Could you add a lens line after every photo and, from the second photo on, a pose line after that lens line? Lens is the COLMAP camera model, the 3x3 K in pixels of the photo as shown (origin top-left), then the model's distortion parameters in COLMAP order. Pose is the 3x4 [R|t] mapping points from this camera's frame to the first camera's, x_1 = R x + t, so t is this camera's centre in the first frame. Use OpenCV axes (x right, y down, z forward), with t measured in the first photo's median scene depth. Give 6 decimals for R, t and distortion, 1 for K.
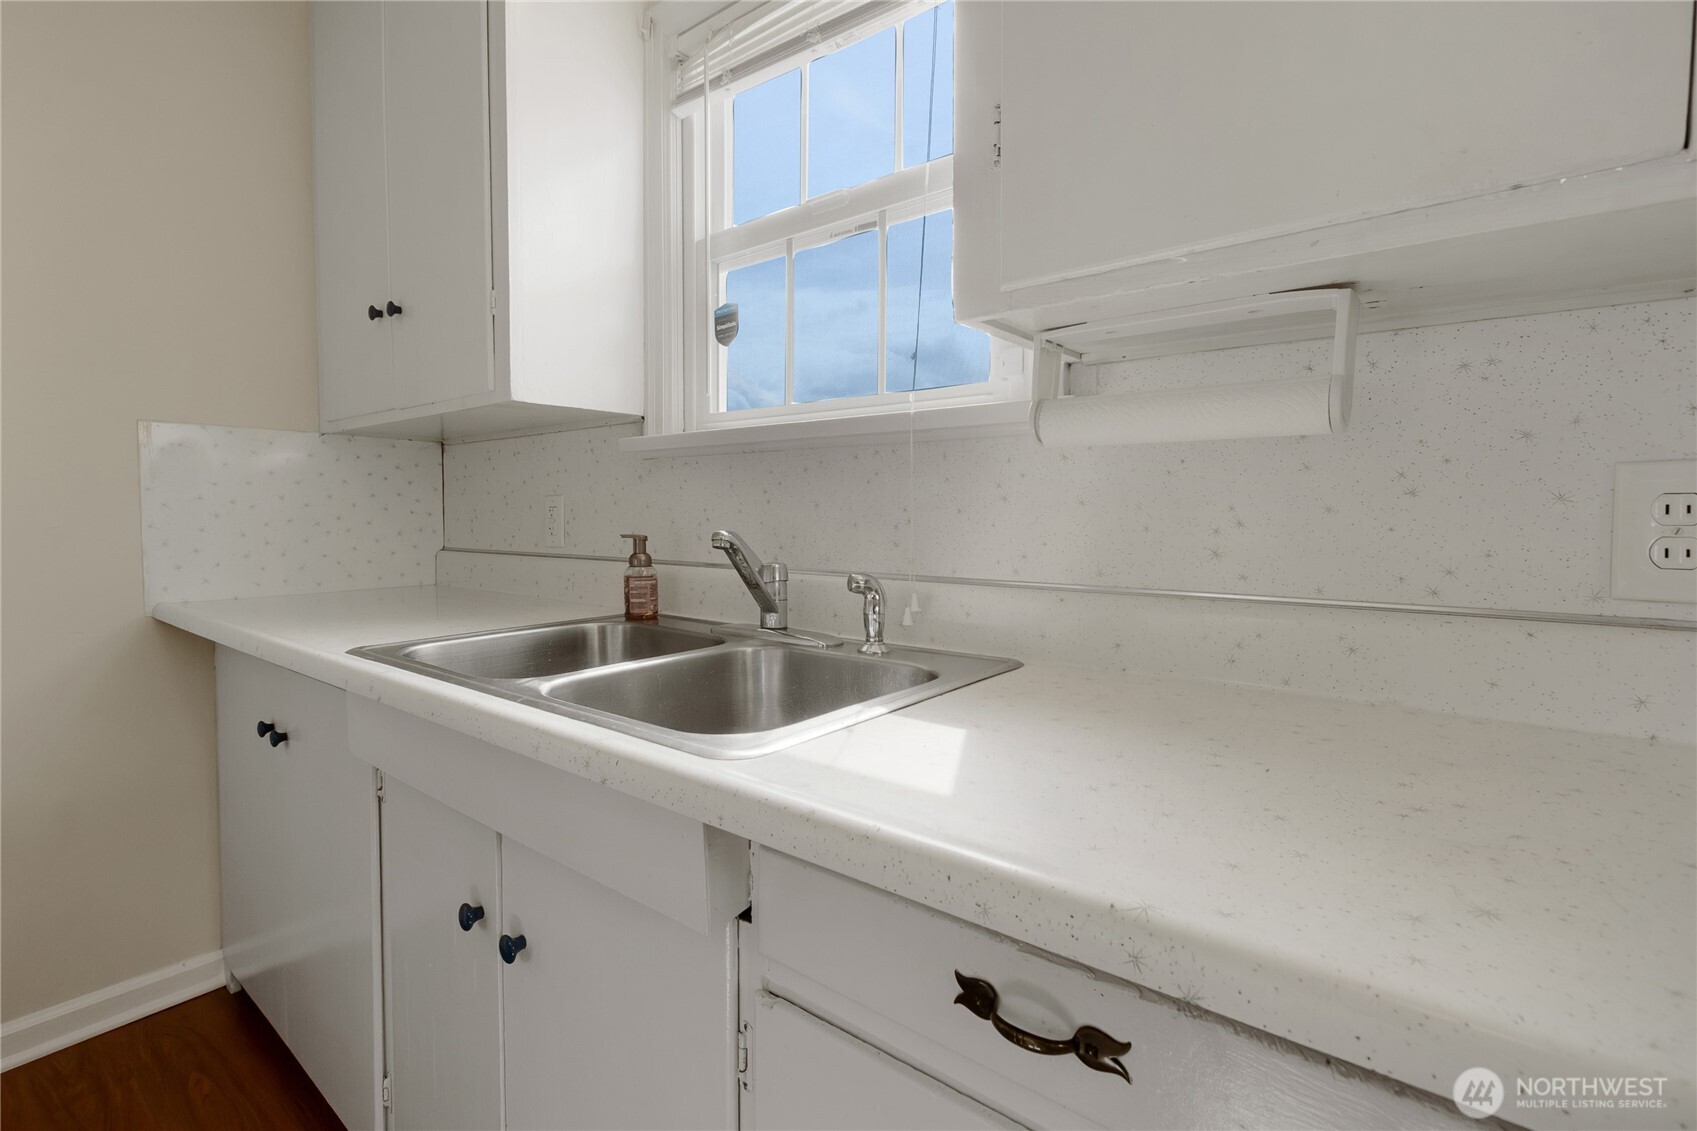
lens RADIAL K [[779.4, 0, 829.1], [0, 779.4, 547.9], [0, 0, 1]] dist [0.004498, -0.001232]
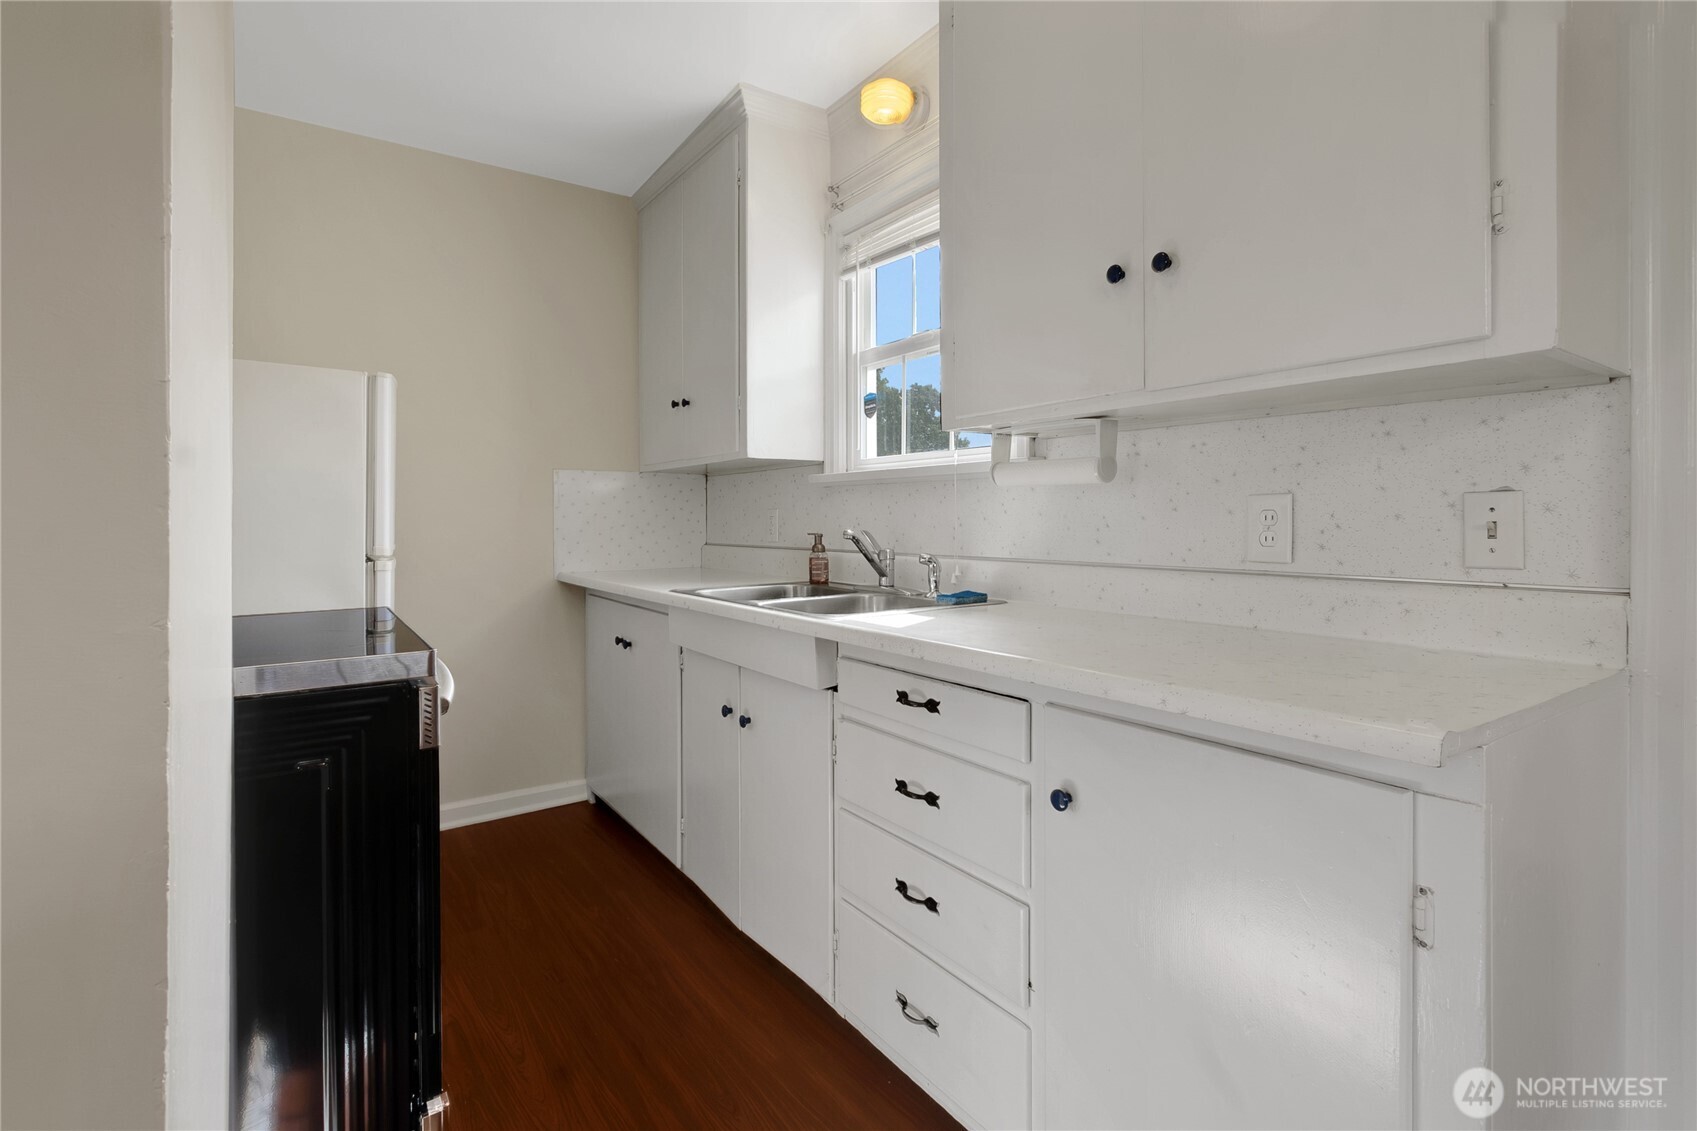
lens RADIAL K [[812.3, 0, 839.0], [0, 812.3, 532.2], [0, 0, 1]] dist [0.001810, -0.000275]
pose [[0.962053, 0.000710, -0.272863, 0.290230], [-0.008399, 0.999600, -0.027011, 0.028594], [0.272735, 0.028278, 0.961674, -0.700651]]
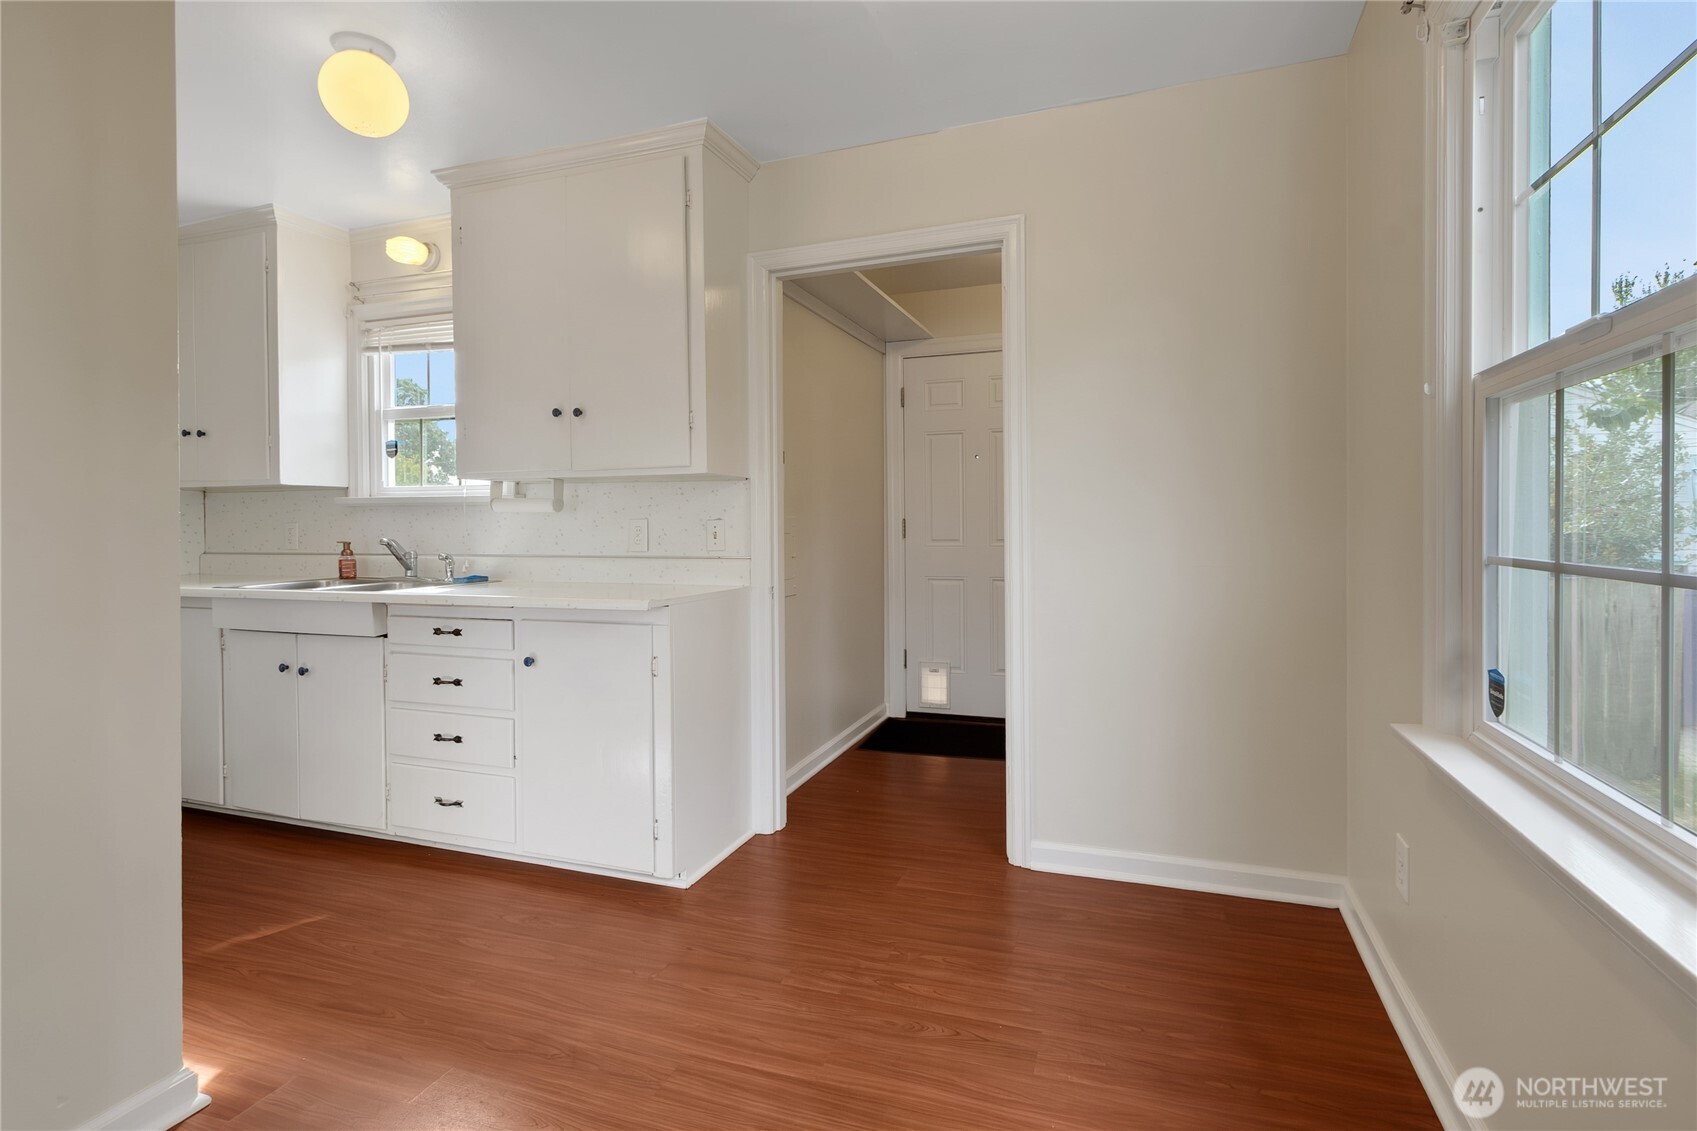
lens RADIAL K [[789.3, 0, 910.9], [0, 789.3, 538.2], [0, 0, 1]] dist [0.003733, 0.000072]
pose [[0.919996, -0.011841, 0.391748, 0.381935], [0.022520, 0.999489, -0.022677, 0.064835], [-0.391279, 0.029684, 0.919793, -1.835686]]
